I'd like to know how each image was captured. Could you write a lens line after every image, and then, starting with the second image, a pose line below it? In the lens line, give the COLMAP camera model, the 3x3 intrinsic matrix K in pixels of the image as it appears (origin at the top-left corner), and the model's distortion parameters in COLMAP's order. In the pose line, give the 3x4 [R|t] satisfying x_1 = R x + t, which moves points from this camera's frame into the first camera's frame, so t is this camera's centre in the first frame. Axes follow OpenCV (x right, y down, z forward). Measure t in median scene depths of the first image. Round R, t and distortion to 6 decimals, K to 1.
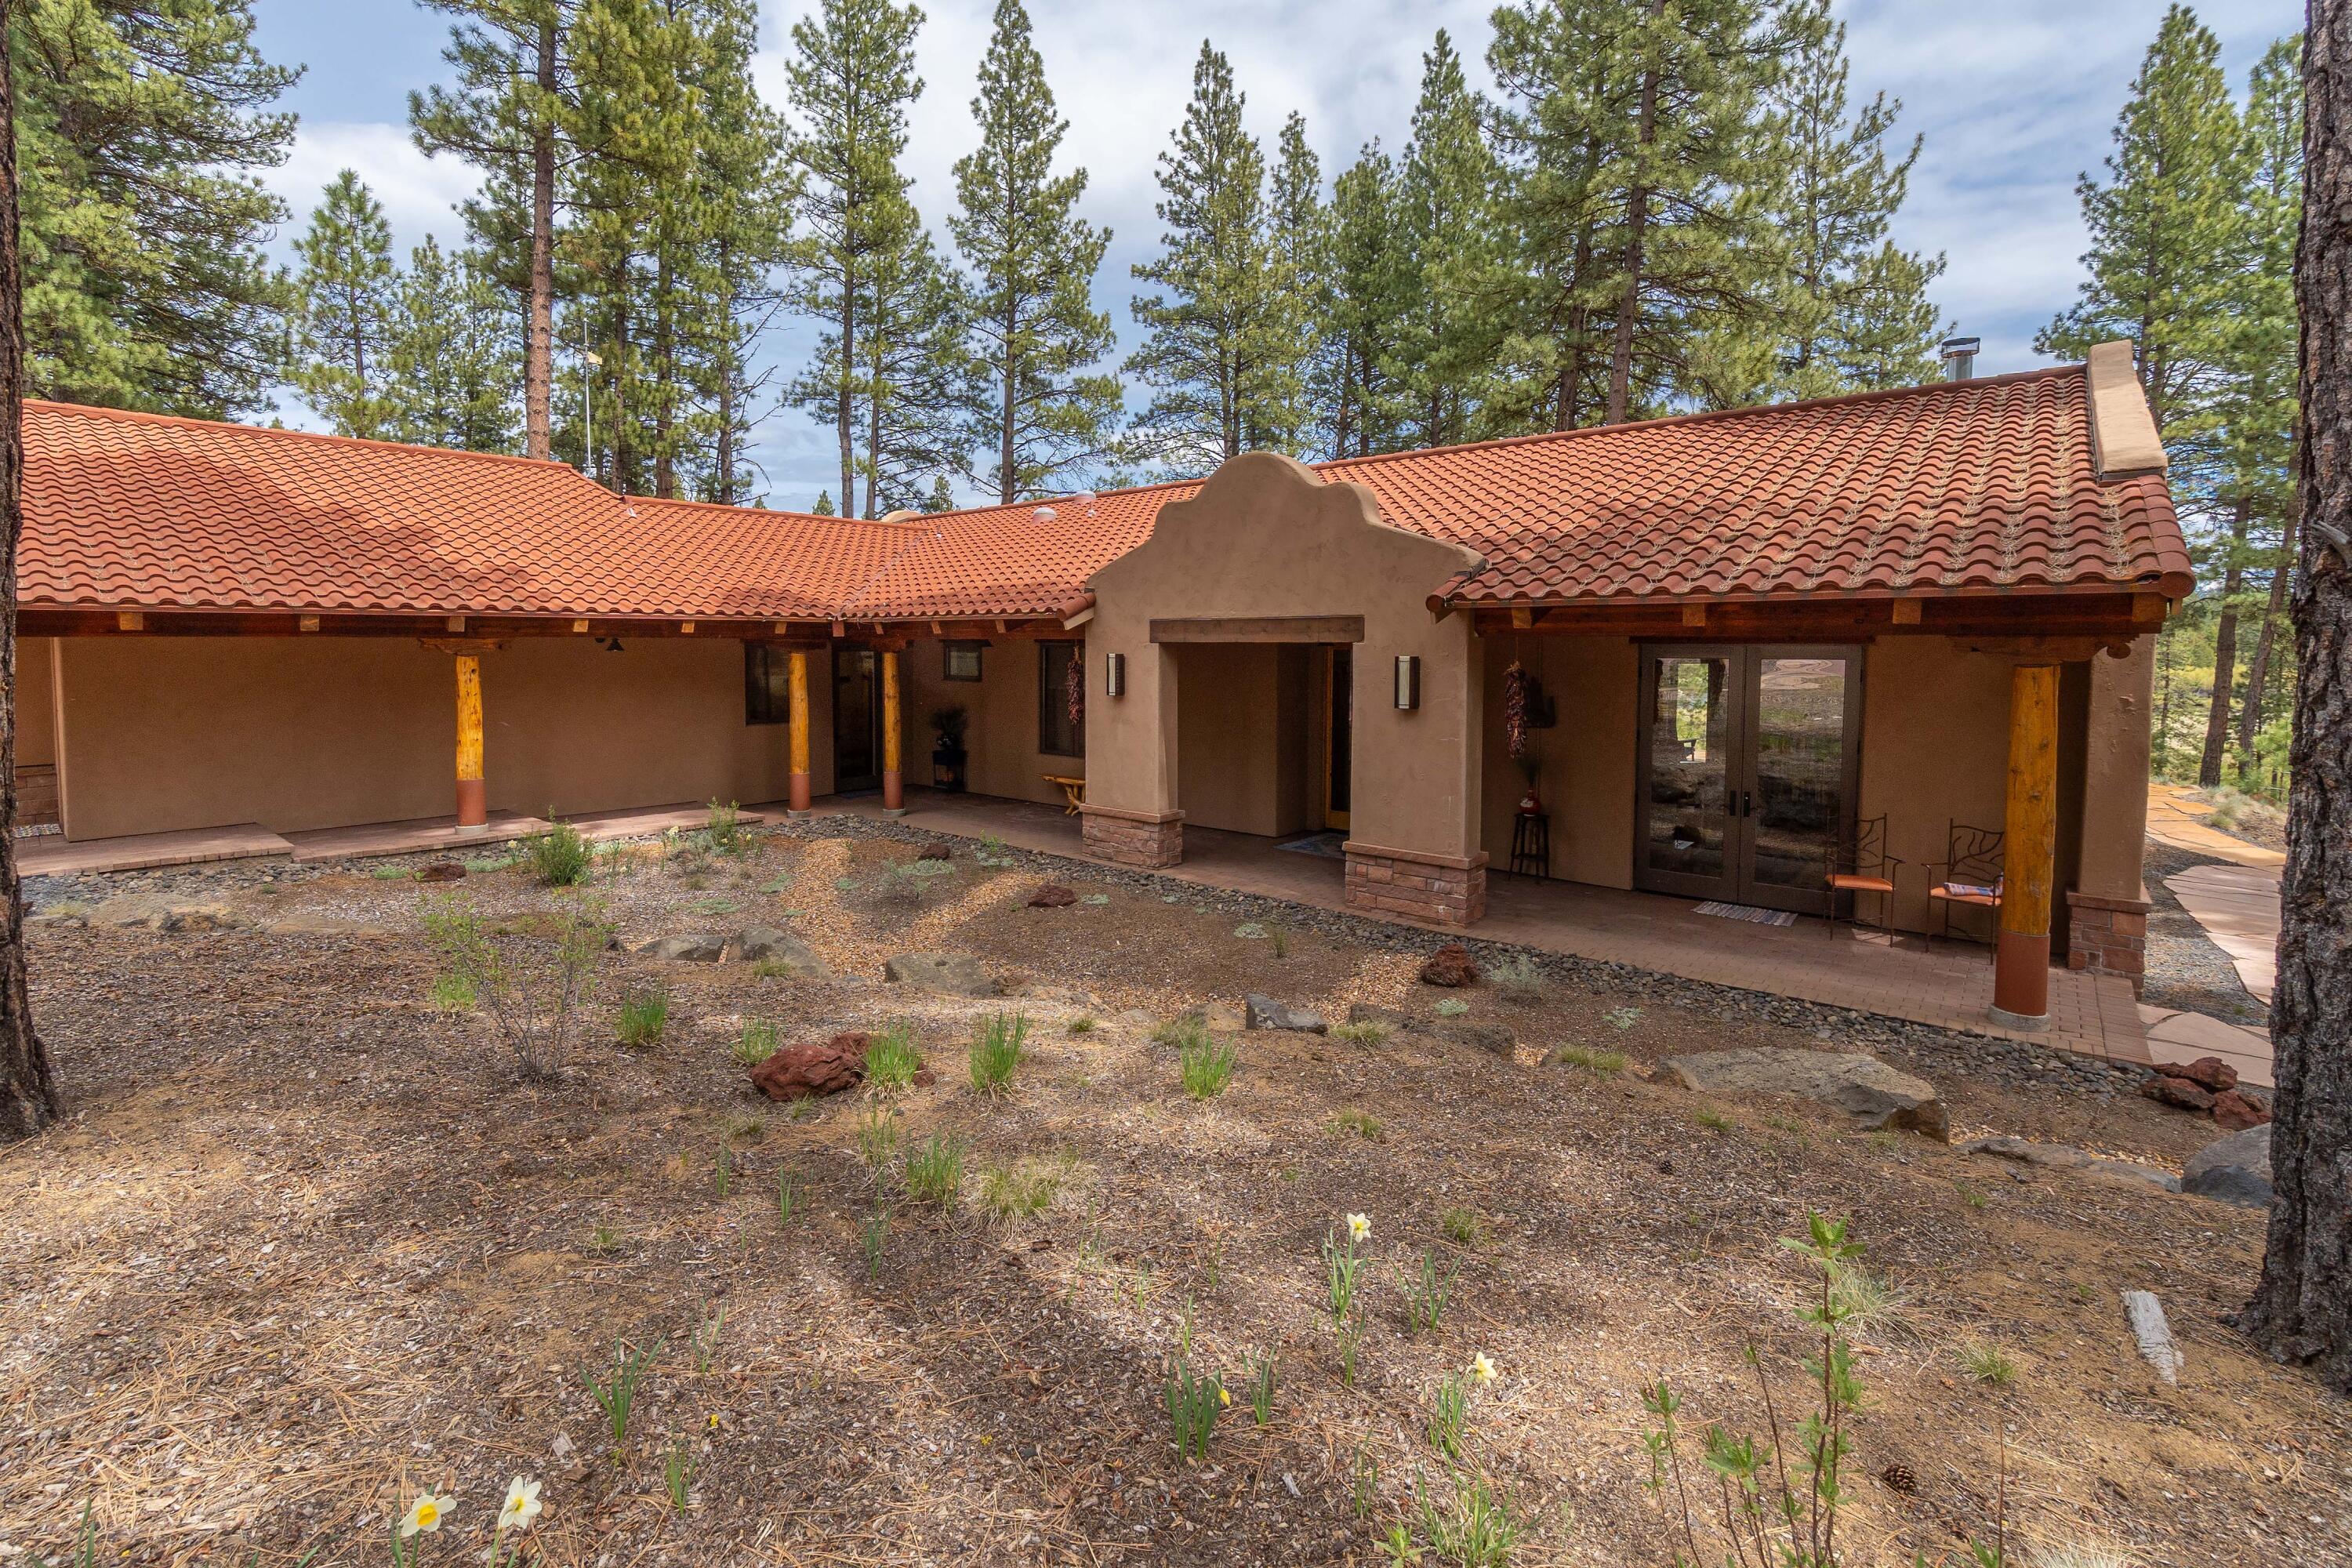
lens RADIAL K [[1053.1, 0, 1176.6], [0, 1053.1, 722.9], [0, 0, 1]] dist [0.009986, -0.017666]
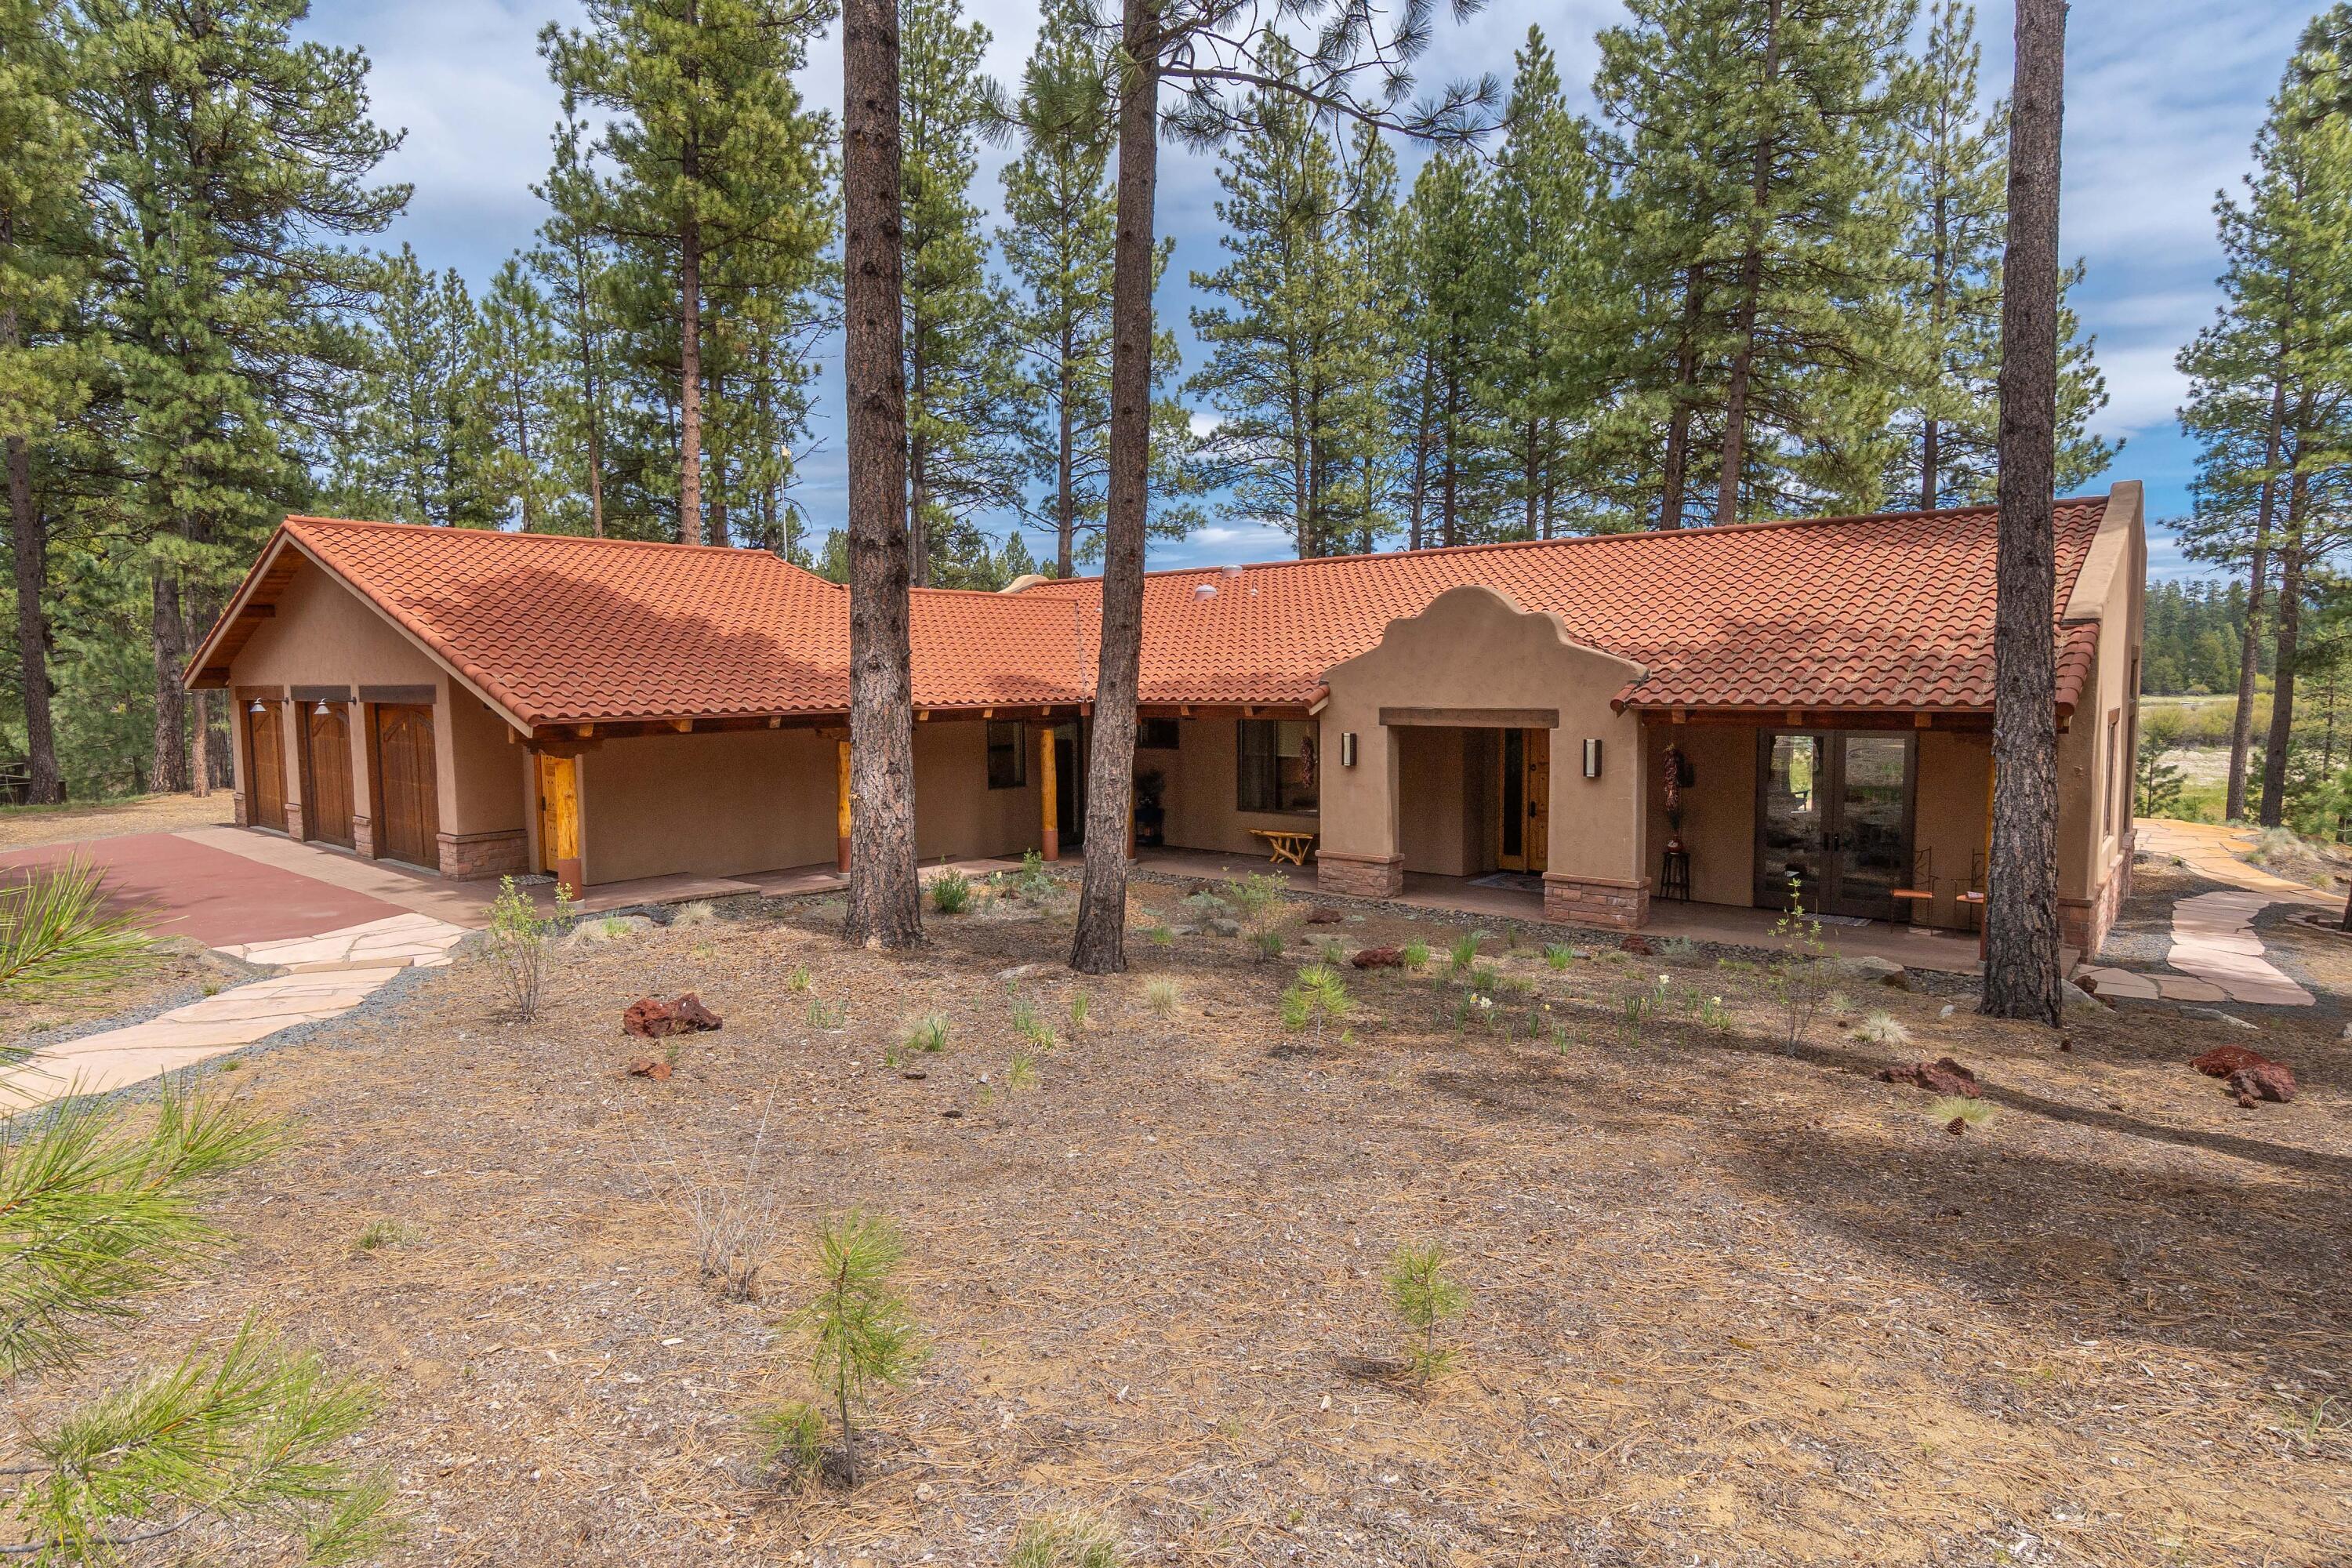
lens RADIAL K [[1262.6, 0, 1170.2], [0, 1262.6, 794.7], [0, 0, 1]] dist [0.000886, -0.011504]
pose [[0.999758, -0.011481, -0.018766, -0.074449], [0.011823, 0.999764, 0.018203, -0.006357], [0.018553, -0.018421, 0.999658, -0.165349]]
